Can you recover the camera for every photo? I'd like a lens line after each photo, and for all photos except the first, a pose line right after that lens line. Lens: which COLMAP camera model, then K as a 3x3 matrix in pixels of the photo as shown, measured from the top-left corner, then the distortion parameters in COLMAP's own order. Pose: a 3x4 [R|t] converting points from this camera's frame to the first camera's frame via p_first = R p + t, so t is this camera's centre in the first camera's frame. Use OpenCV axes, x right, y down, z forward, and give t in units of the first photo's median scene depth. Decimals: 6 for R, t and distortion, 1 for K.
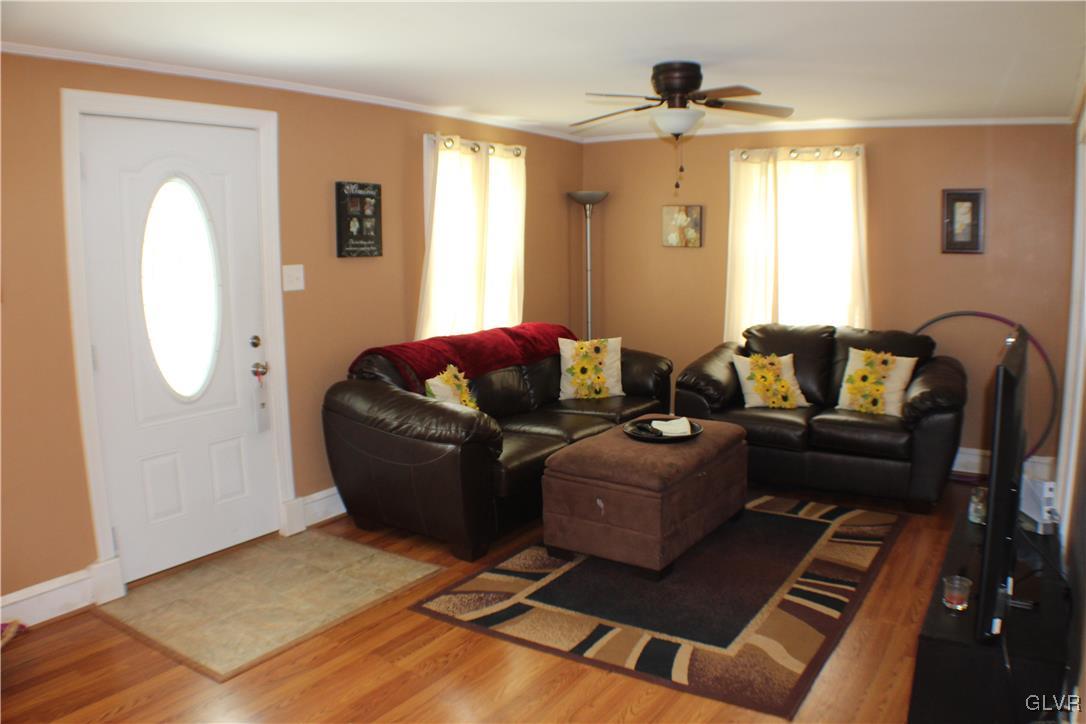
lens RADIAL K [[807.7, 0, 547.8], [0, 807.7, 376.2], [0, 0, 1]] dist [-0.218675, 0.088425]
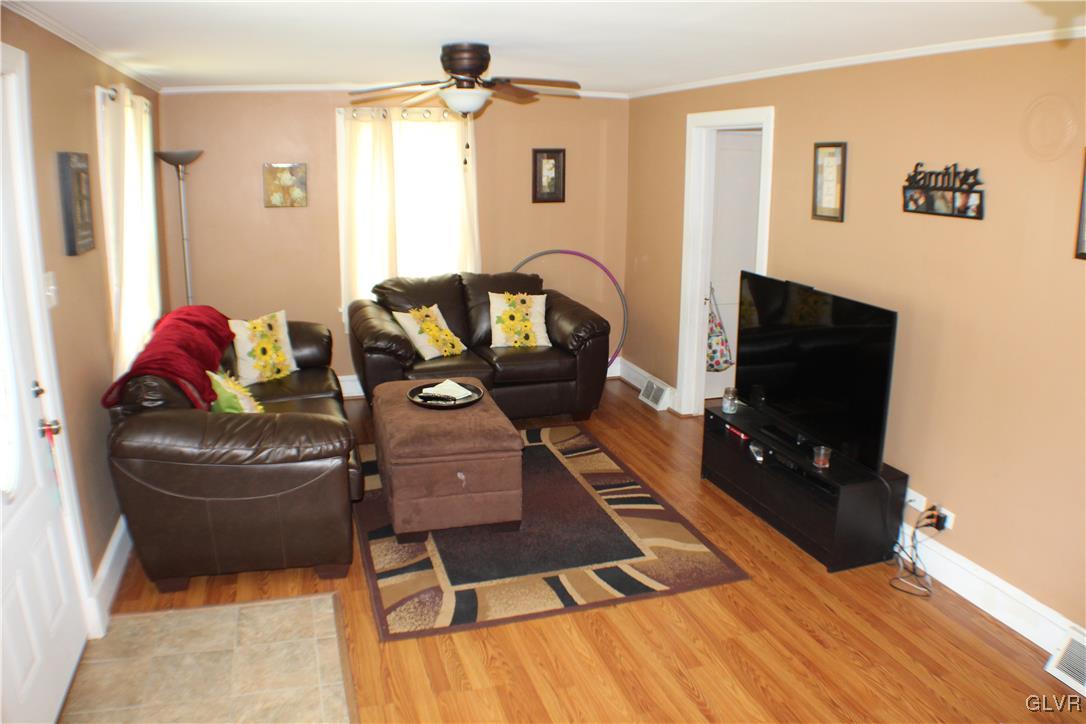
lens RADIAL K [[807.7, 0, 547.8], [0, 807.7, 376.2], [0, 0, 1]] dist [-0.218675, 0.088425]
pose [[0.631619, -0.187528, 0.752257, -0.587188], [0.110975, 0.982182, 0.151667, -0.107665], [-0.767295, -0.012314, 0.641176, 0.235918]]
